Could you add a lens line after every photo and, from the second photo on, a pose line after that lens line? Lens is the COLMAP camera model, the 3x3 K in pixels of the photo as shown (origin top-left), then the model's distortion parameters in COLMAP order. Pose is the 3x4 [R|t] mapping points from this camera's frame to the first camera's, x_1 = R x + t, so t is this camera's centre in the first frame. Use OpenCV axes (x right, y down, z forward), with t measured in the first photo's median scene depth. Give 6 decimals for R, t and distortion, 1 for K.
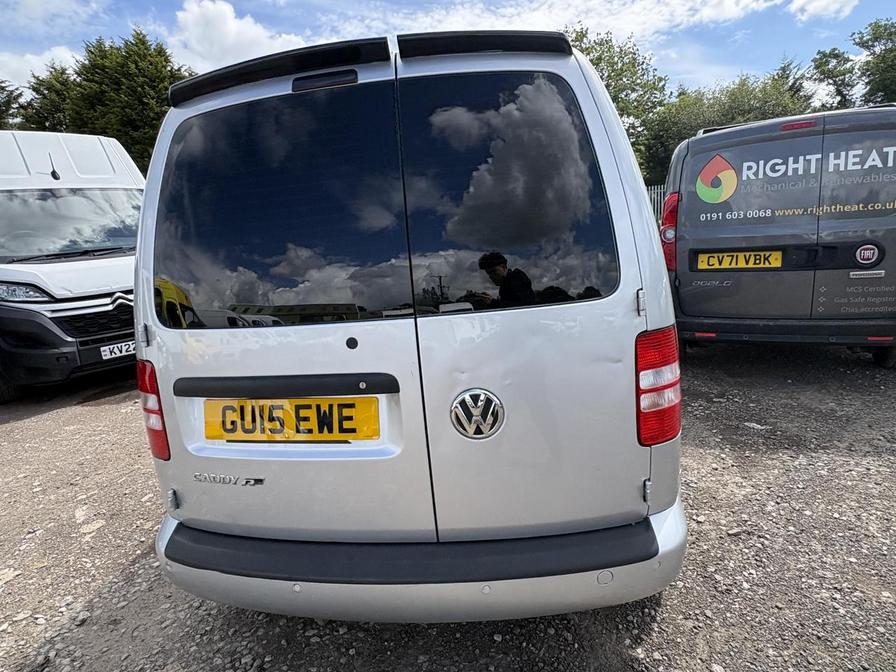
lens RADIAL K [[515.0, 0, 448.6], [0, 515.0, 340.0], [0, 0, 1]] dist [0.004061, 0.001112]
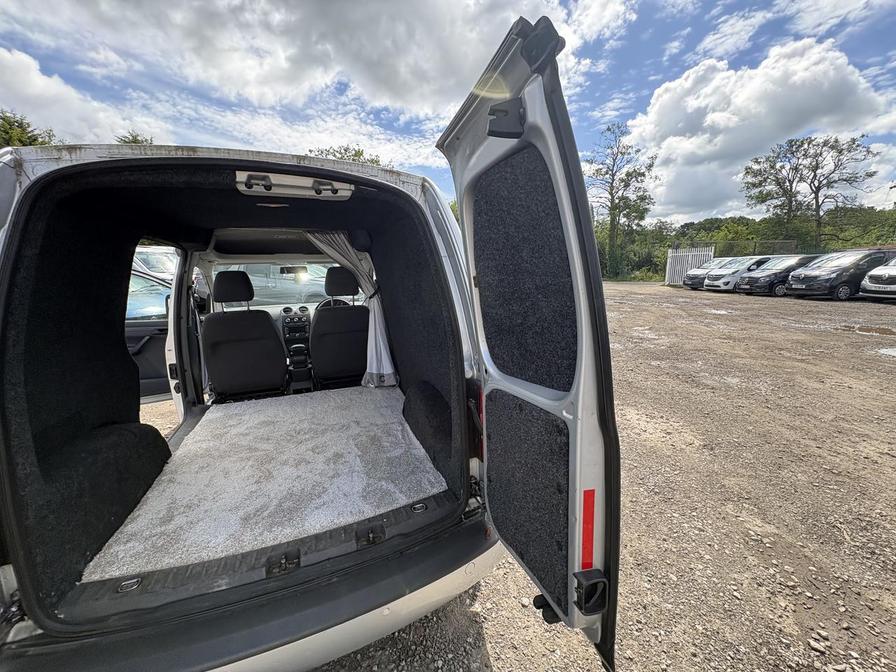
lens RADIAL K [[358.6, 0, 448.0], [0, 358.6, 336.5], [0, 0, 1]] dist [0.002704, -0.000095]
pose [[0.879699, -0.018386, 0.475176, -0.095827], [0.047303, 0.997680, -0.048969, -0.052892], [-0.473173, 0.065555, 0.878527, 0.086711]]
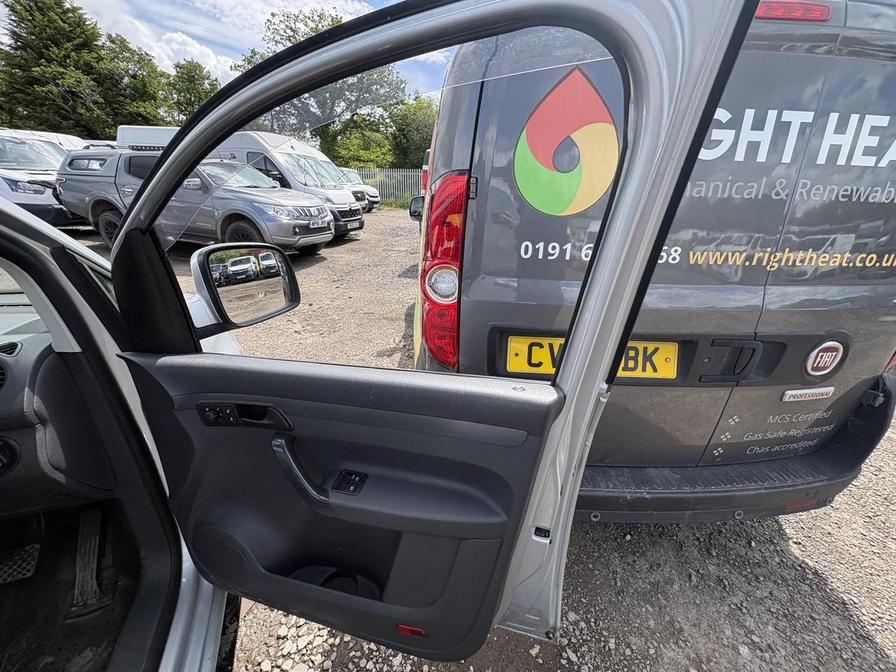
lens RADIAL K [[358.3, 0, 445.2], [0, 358.3, 337.7], [0, 0, 1]] dist [0.007862, 0.000492]
pose [[0.879191, -0.084525, 0.468912, 0.345974], [0.007002, 0.986325, 0.164665, -0.243740], [-0.476418, -0.141489, 0.867760, 0.881677]]
